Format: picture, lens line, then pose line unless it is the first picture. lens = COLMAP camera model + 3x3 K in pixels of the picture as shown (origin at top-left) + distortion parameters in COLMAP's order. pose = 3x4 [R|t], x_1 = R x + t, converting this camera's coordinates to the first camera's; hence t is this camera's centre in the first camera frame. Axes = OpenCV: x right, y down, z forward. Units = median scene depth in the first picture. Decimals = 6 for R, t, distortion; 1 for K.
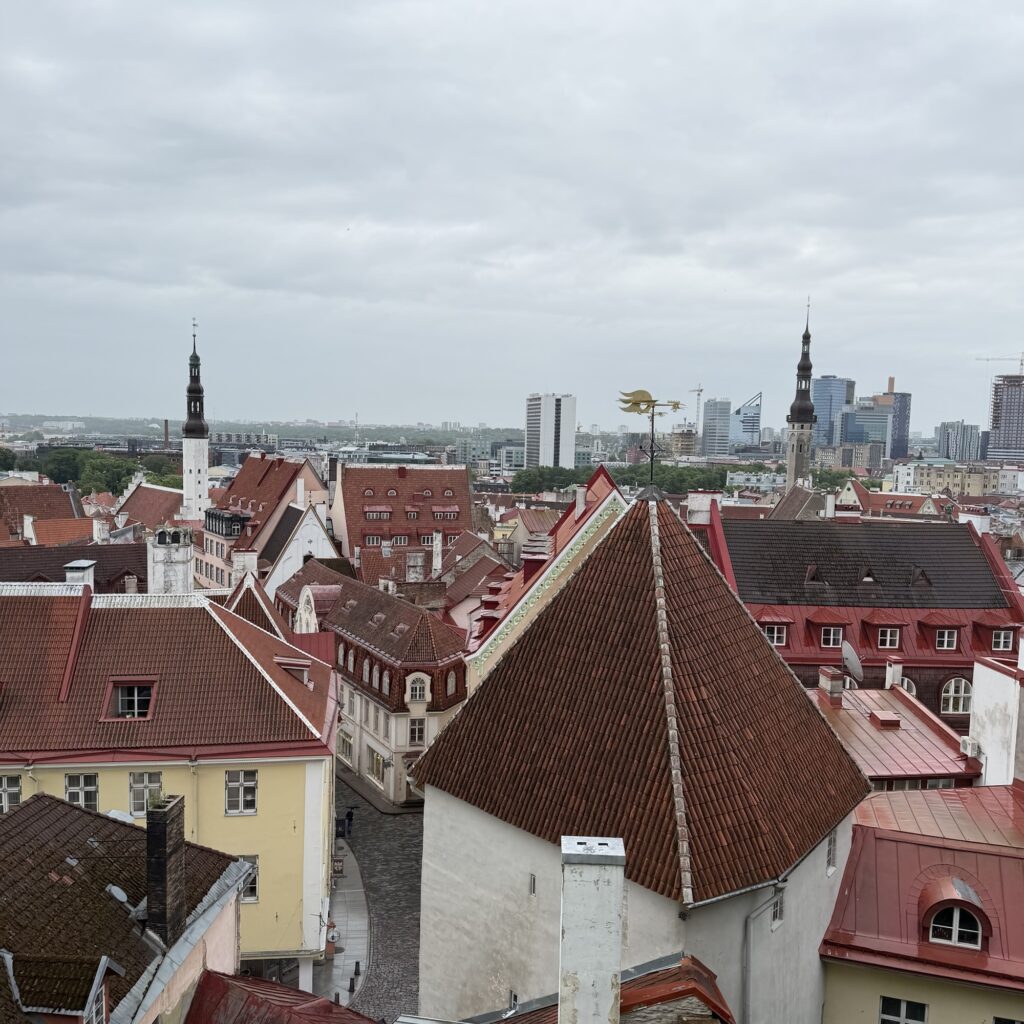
lens RADIAL K [[960.4, 0, 512.3], [0, 960.4, 519.3], [0, 0, 1]] dist [0.027504, 0.000000]
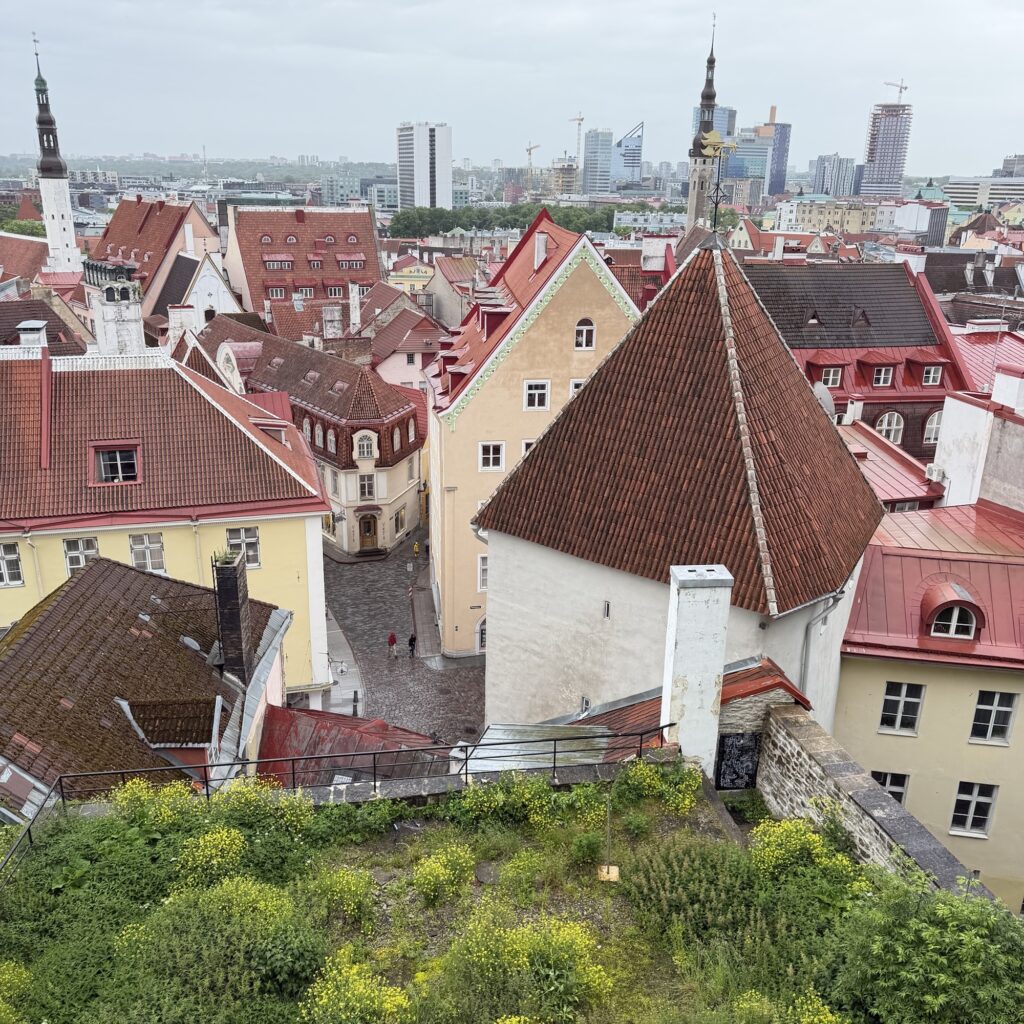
lens RADIAL K [[960.4, 0, 514.6], [0, 960.4, 515.1], [0, 0, 1]] dist [0.027504, 0.000000]
pose [[0.991499, -0.049057, 0.120515, -0.105168], [0.017076, 0.967253, 0.253239, -0.005778], [-0.128991, -0.249028, 0.959868, -0.013032]]
